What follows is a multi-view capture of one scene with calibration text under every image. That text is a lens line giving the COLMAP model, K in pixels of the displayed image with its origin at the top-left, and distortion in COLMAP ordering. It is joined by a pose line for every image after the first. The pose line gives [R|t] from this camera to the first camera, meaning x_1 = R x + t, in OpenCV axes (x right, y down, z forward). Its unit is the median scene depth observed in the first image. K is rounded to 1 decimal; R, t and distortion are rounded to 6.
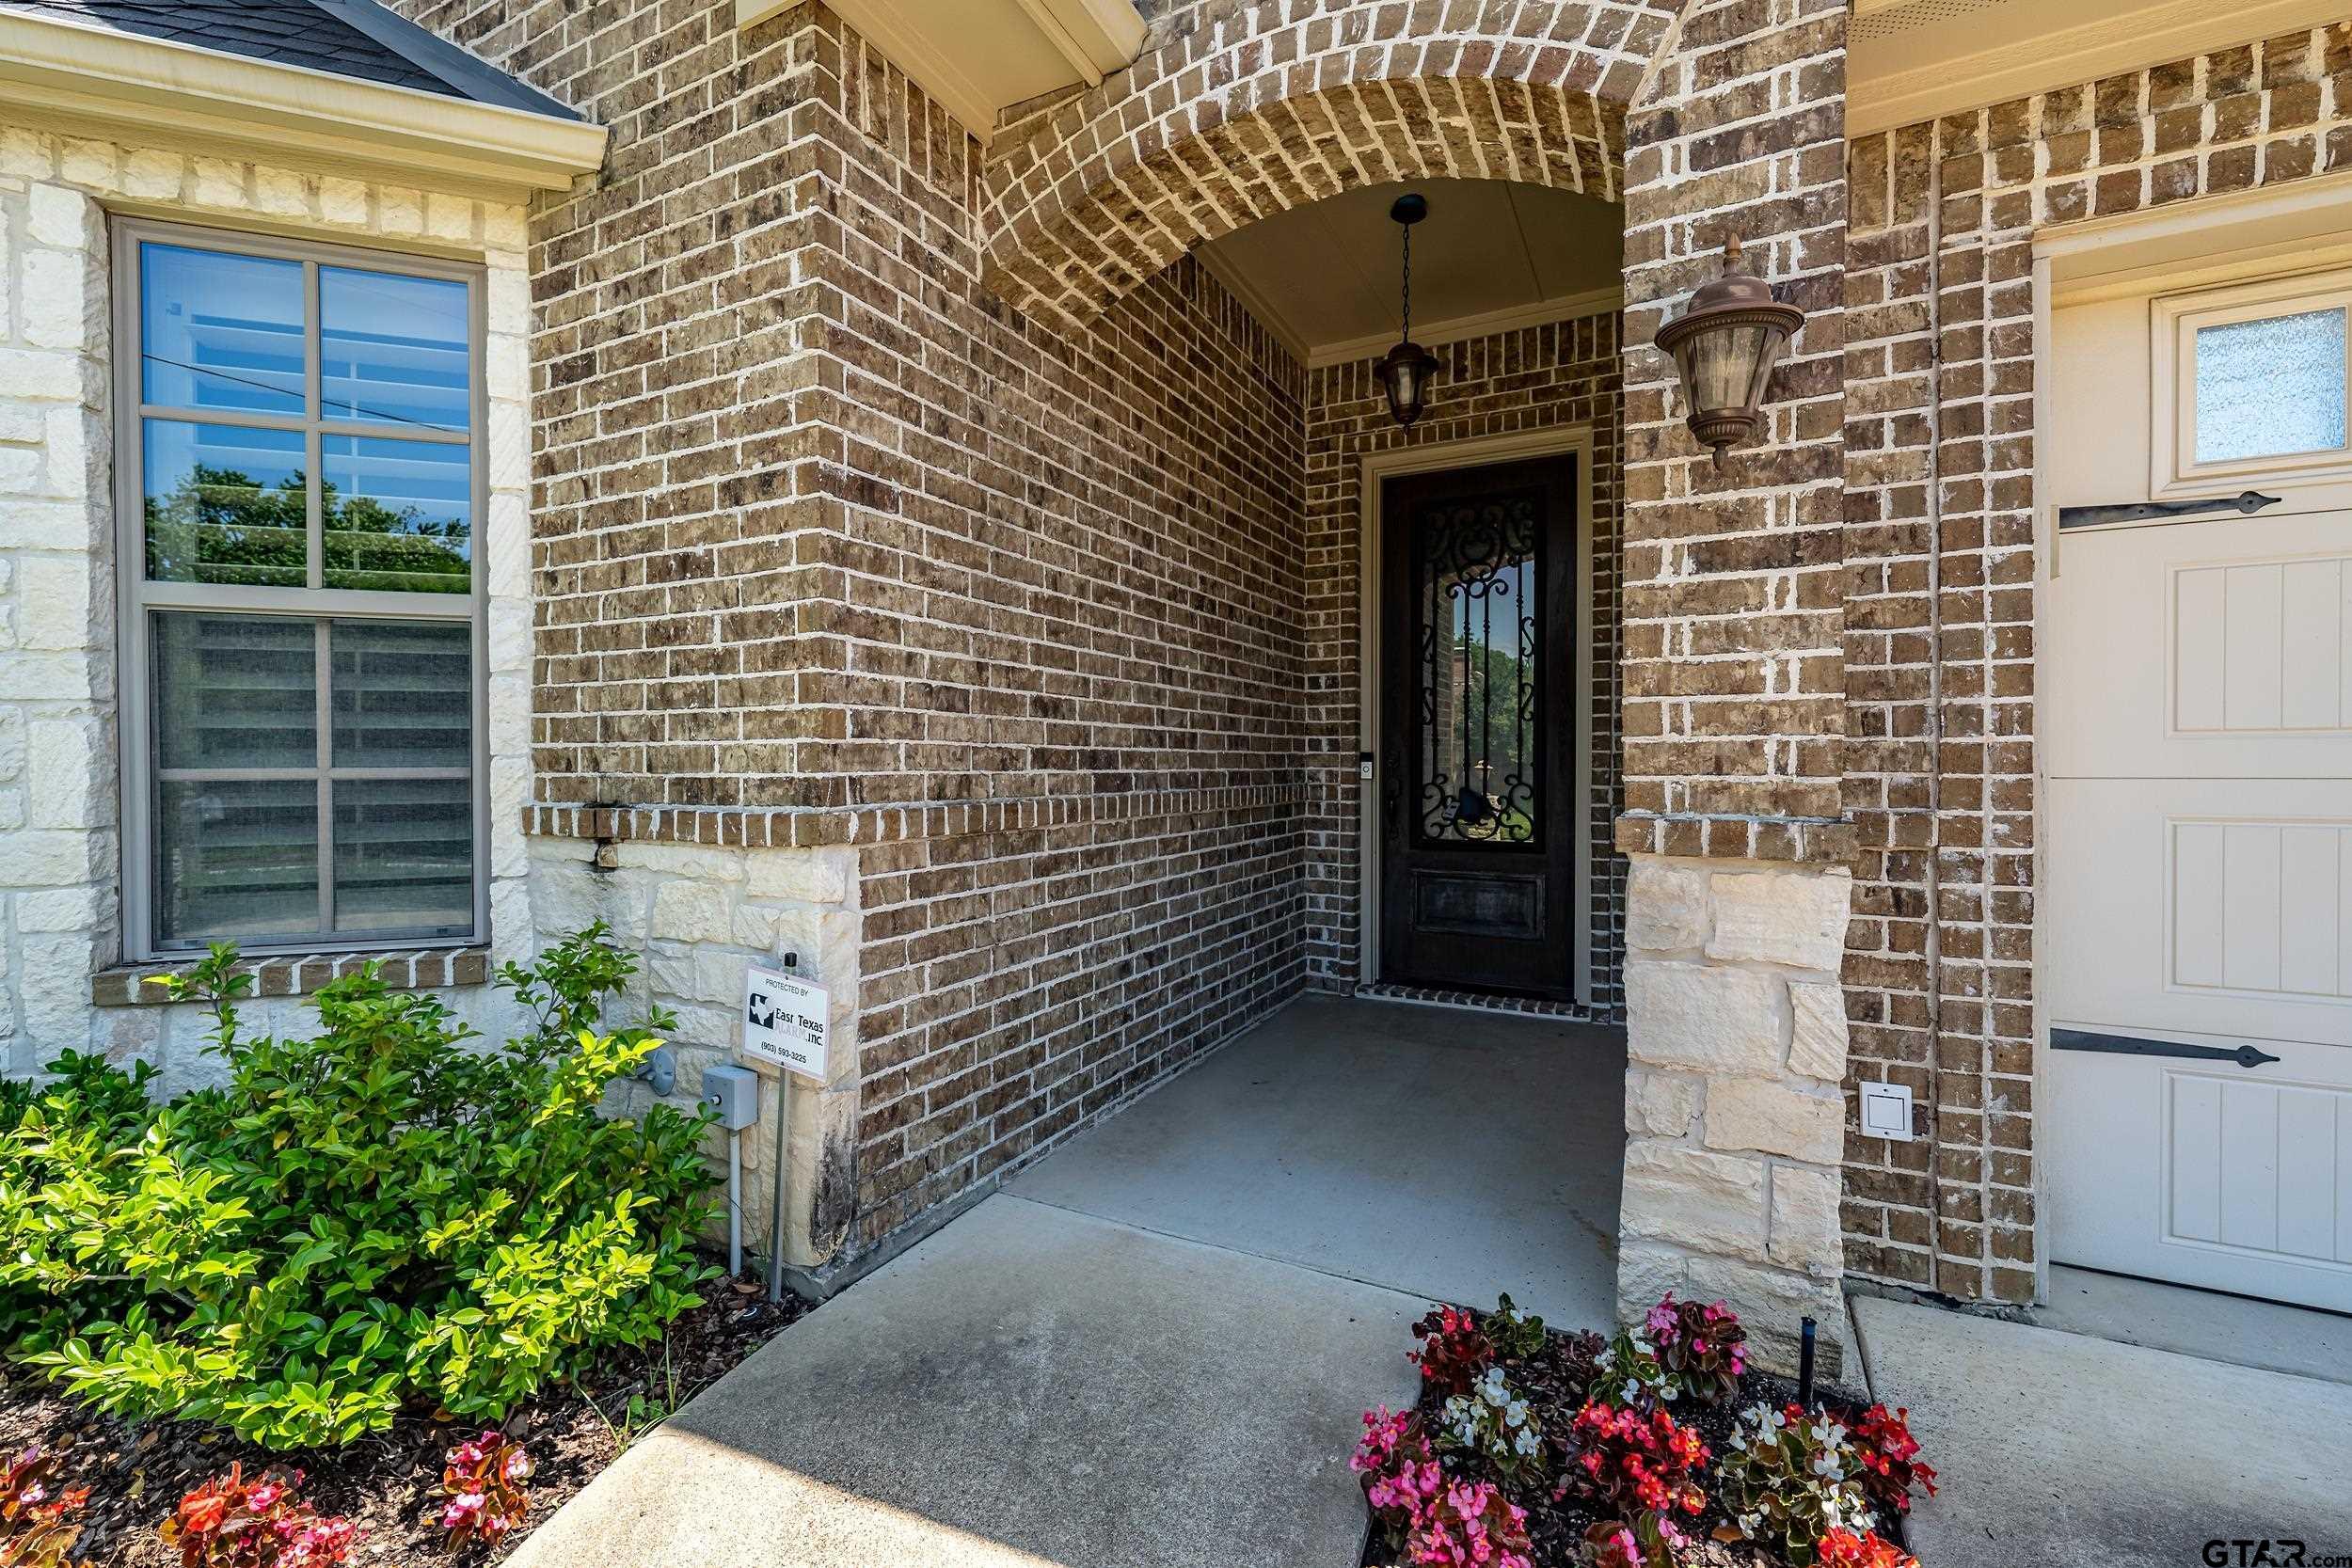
lens RADIAL K [[1001.9, 0, 1174.6], [0, 1001.9, 778.3], [0, 0, 1]] dist [-0.000281, -0.000282]
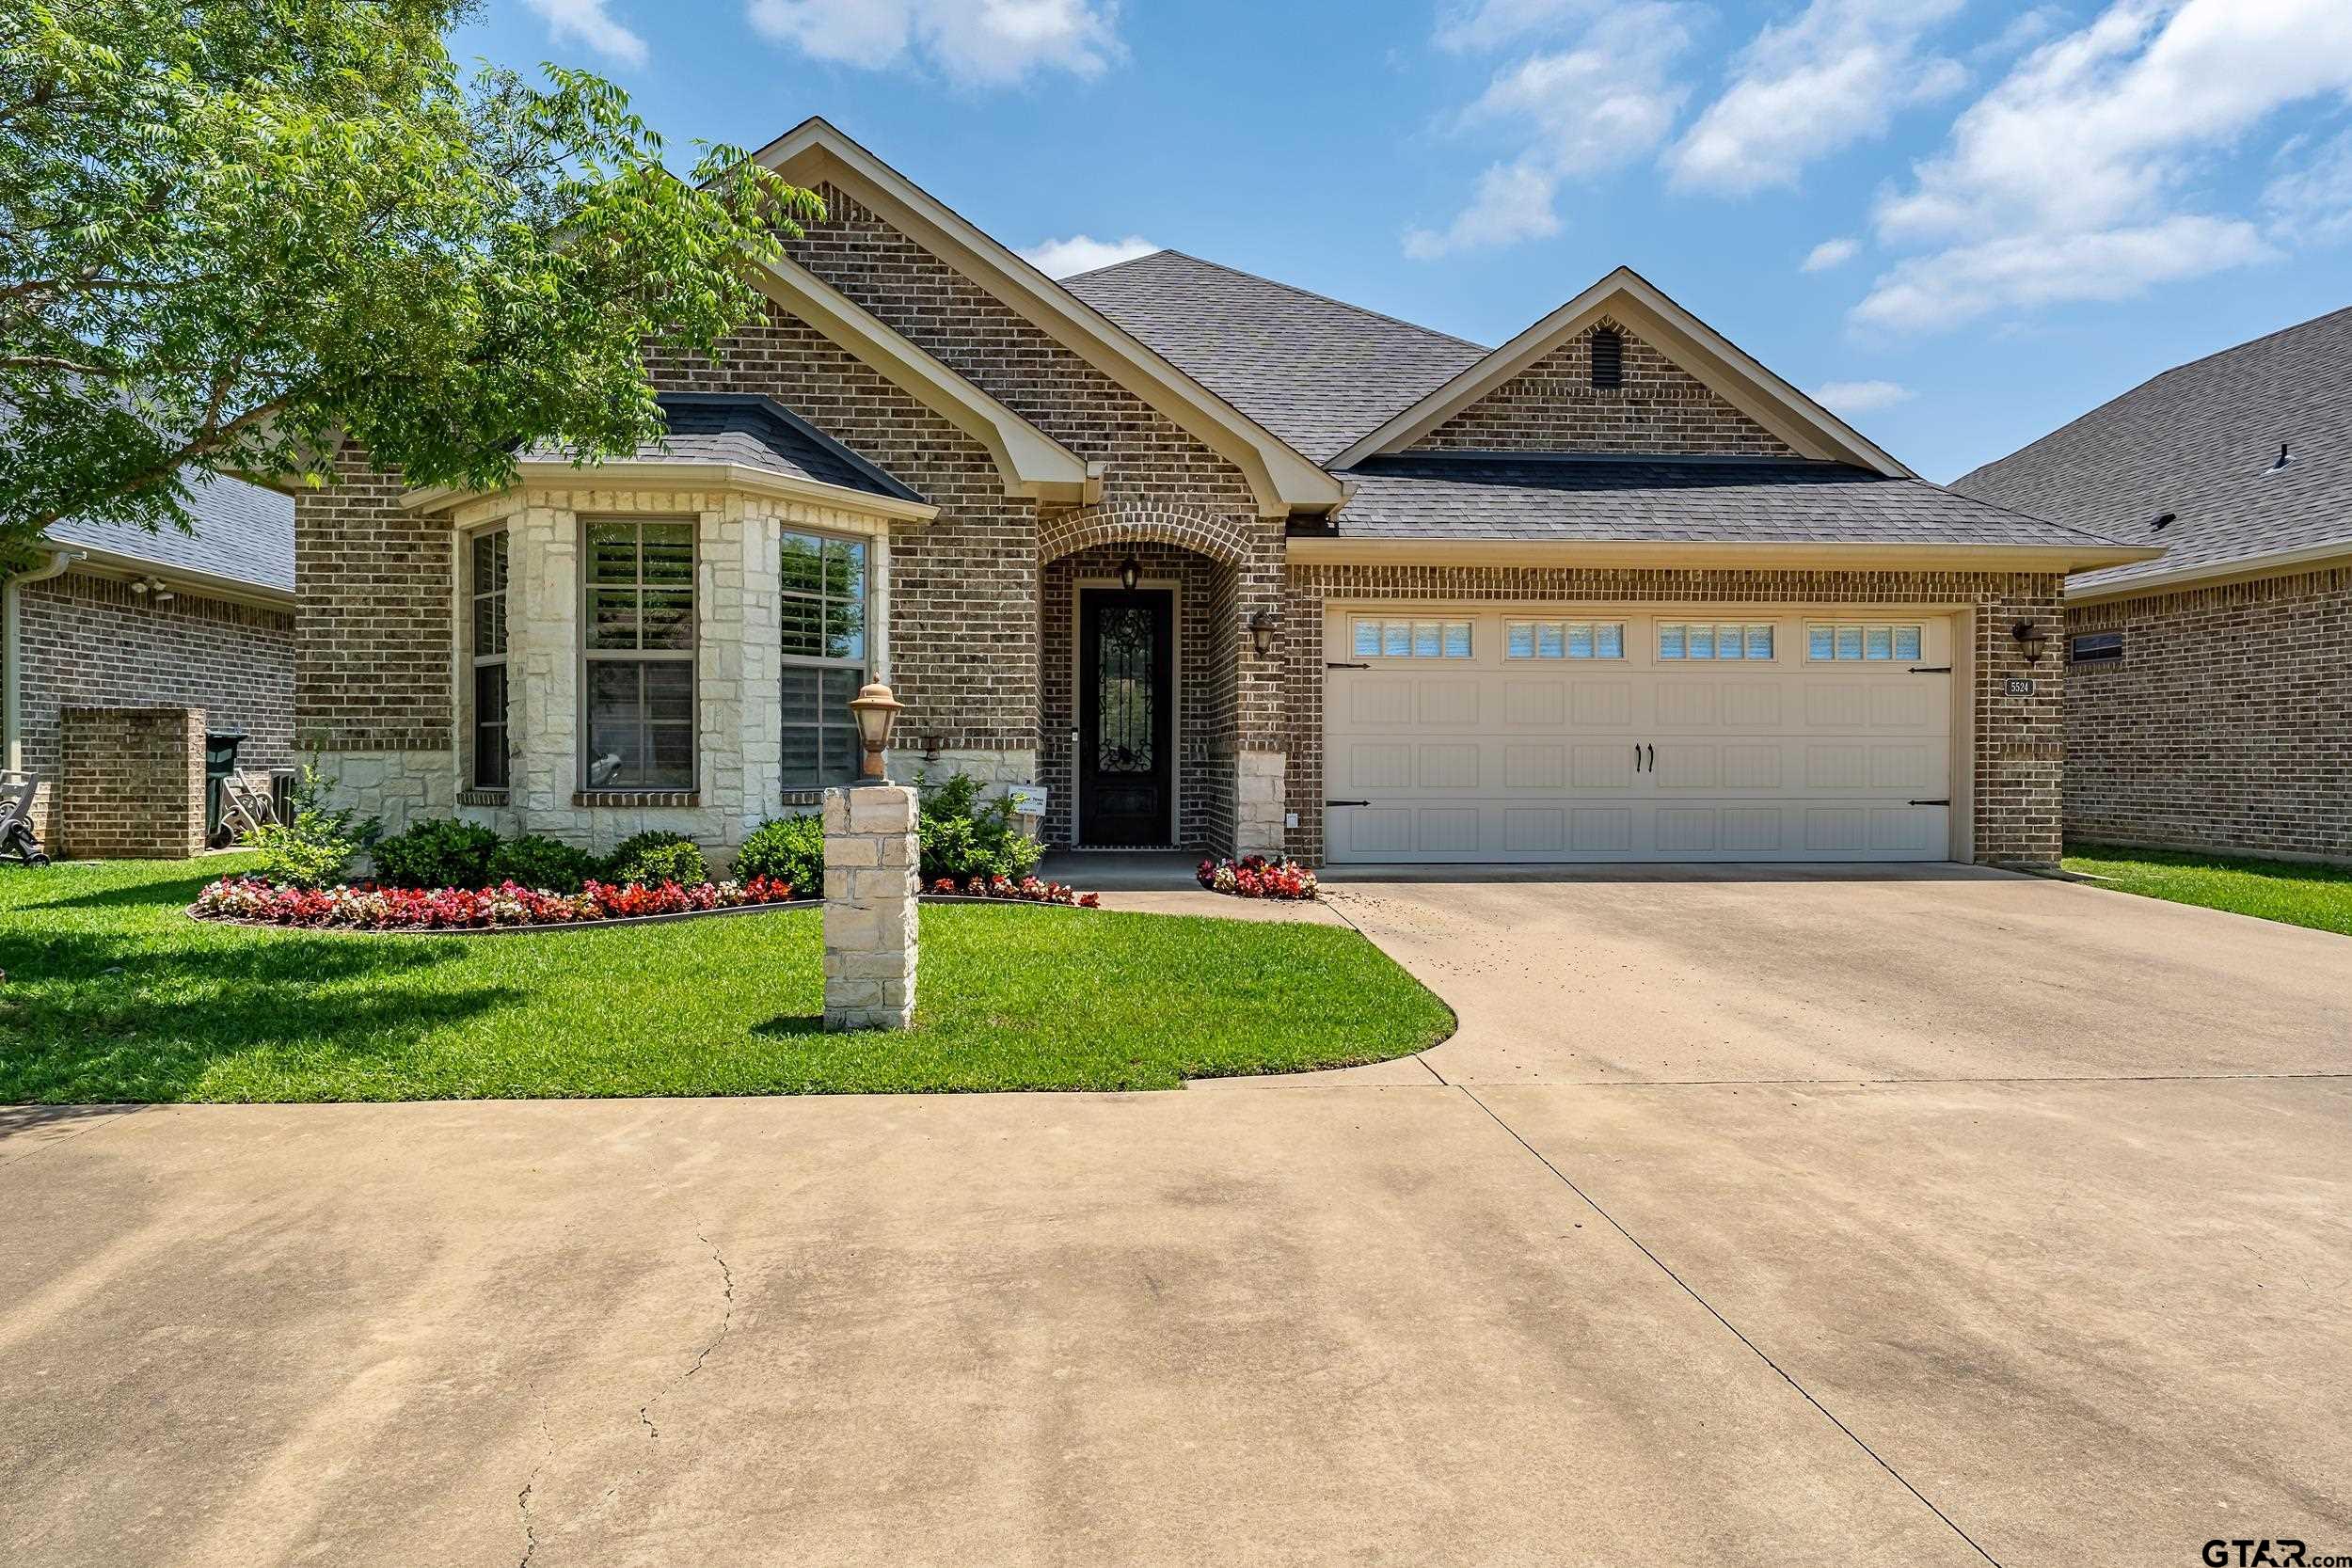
lens RADIAL K [[1354.8, 0, 1176.0], [0, 1354.8, 784.0], [0, 0, 1]] dist [0.001861, 0.000462]
pose [[0.855142, -0.003427, 0.518383, -2.150444], [0.001678, 0.999991, 0.003841, 0.158577], [-0.518391, -0.002415, 0.855140, -2.922530]]
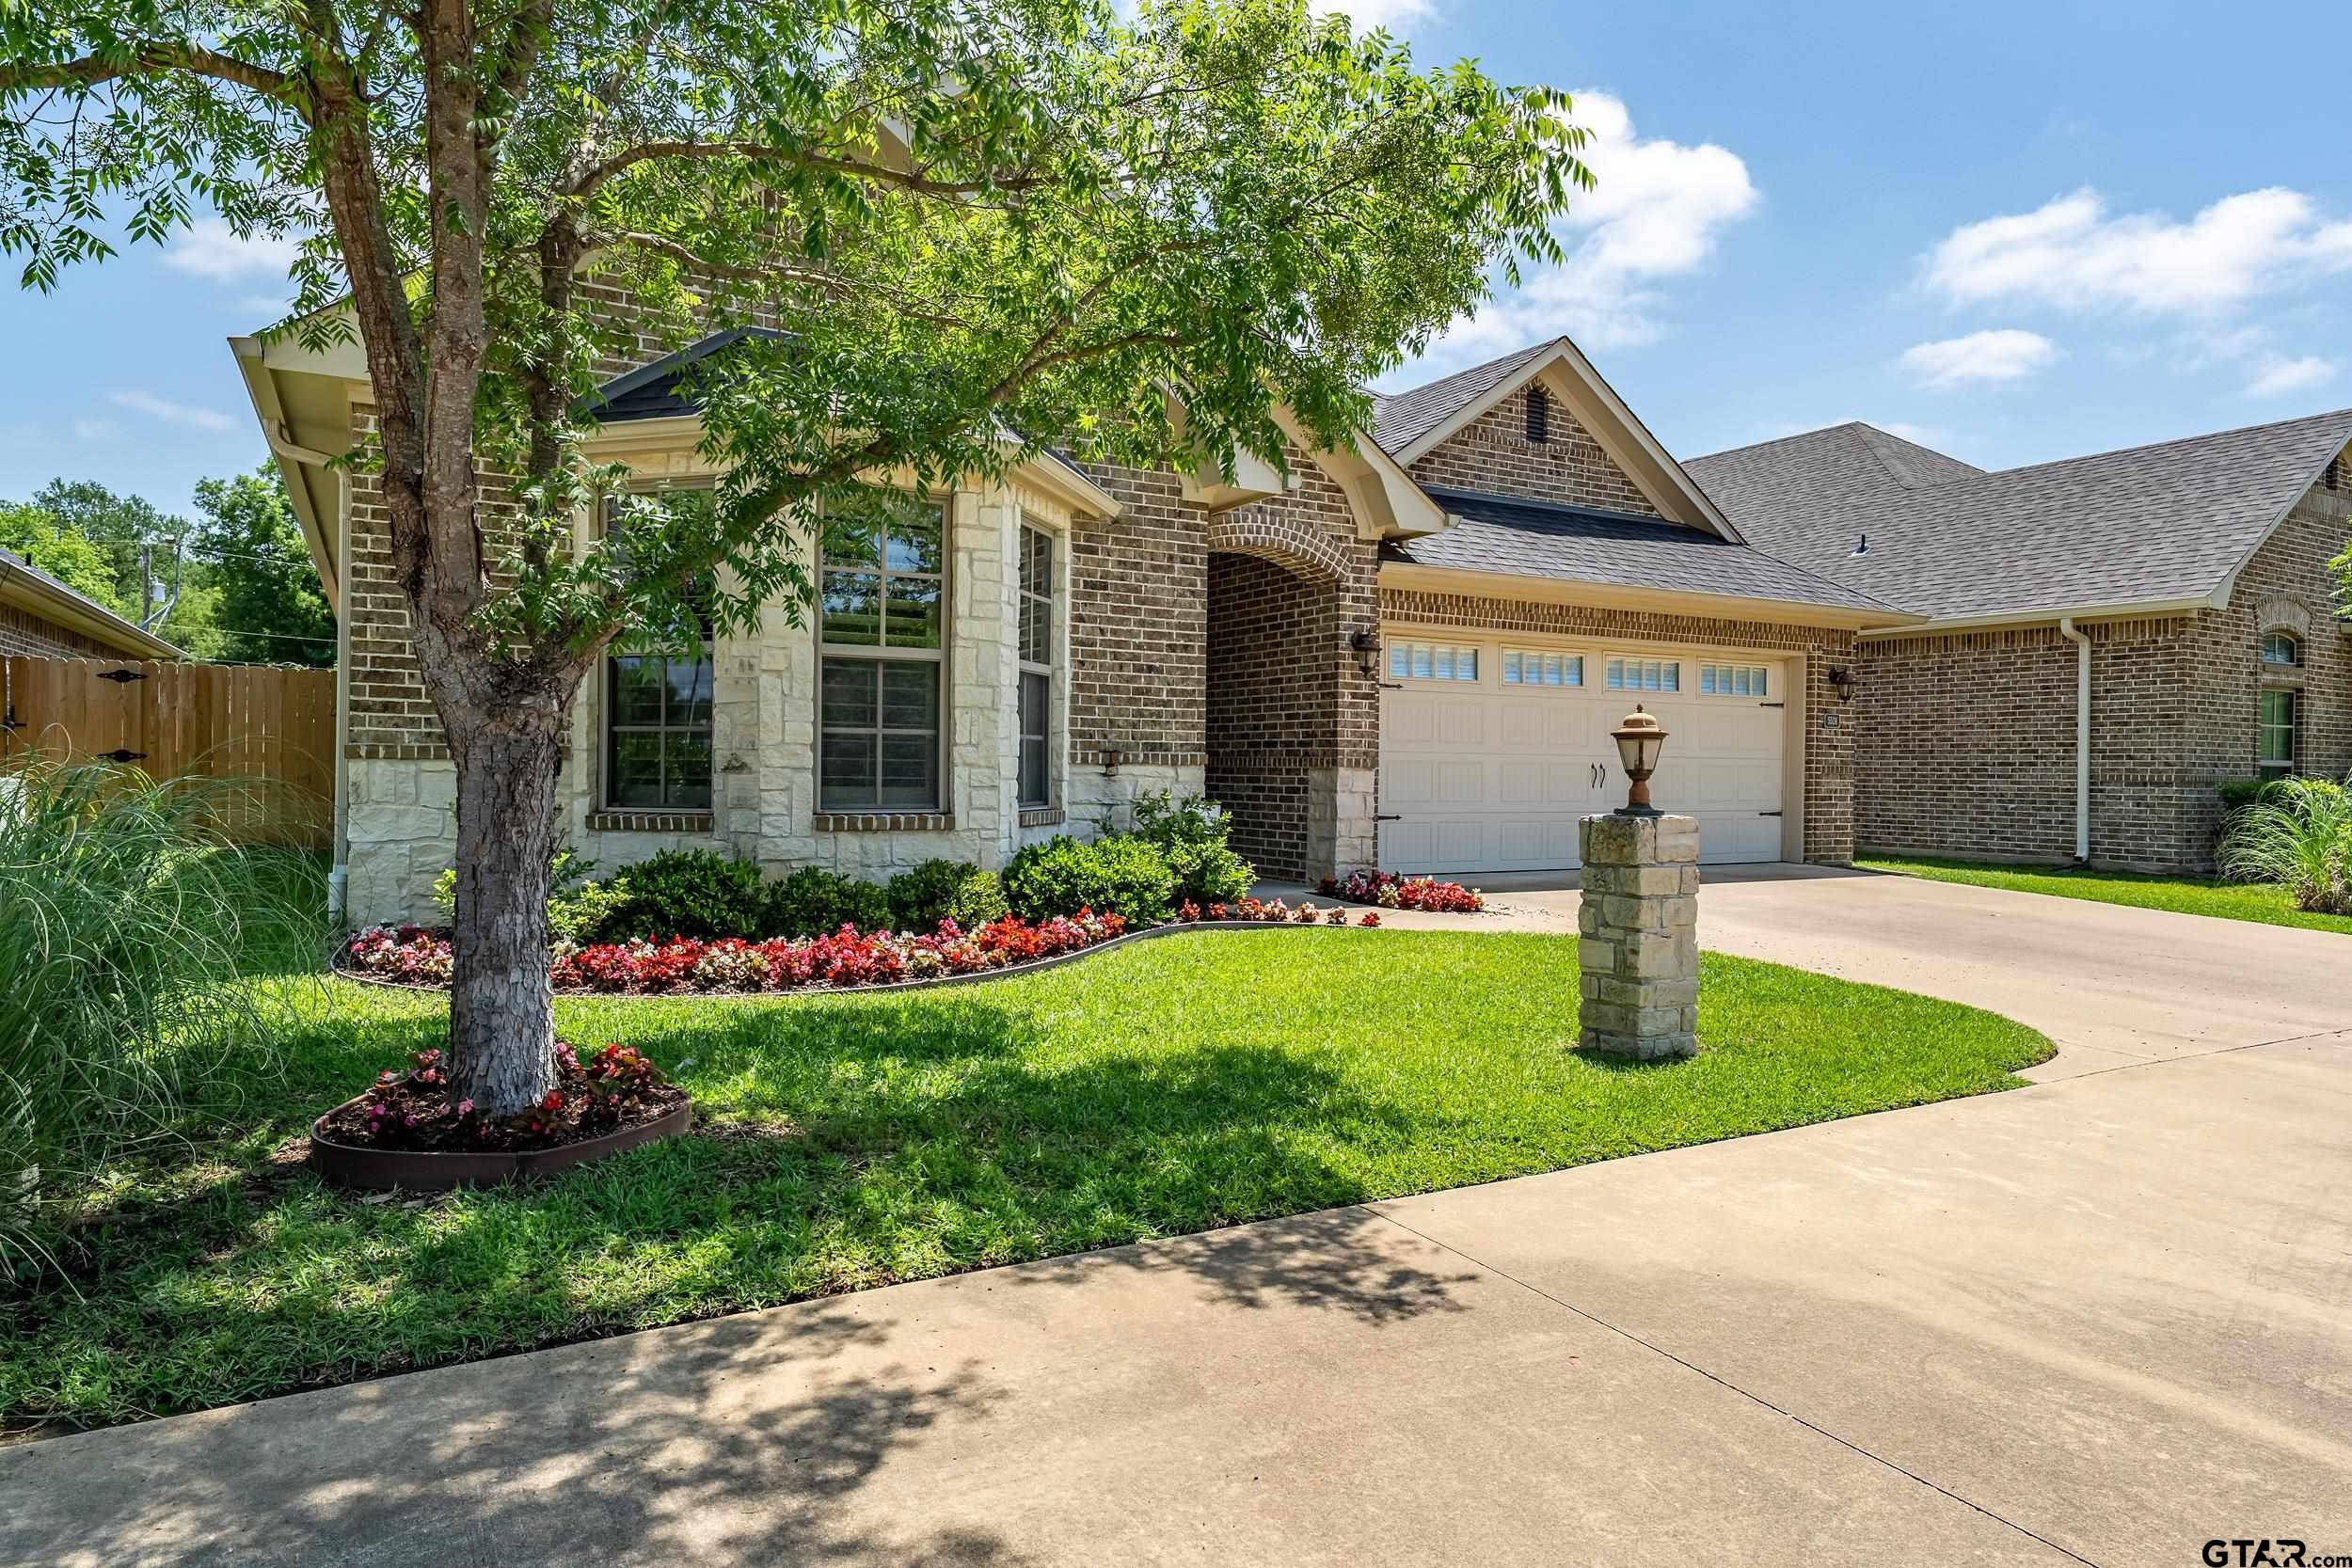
lens RADIAL K [[1384.9, 0, 1171.3], [0, 1384.9, 790.9], [0, 0, 1]] dist [-0.000871, 0.000717]
pose [[0.554942, -0.004147, 0.831879, -3.850000], [-0.002862, 0.999972, 0.006894, 0.113992], [-0.831884, -0.006207, 0.554915, -1.292153]]
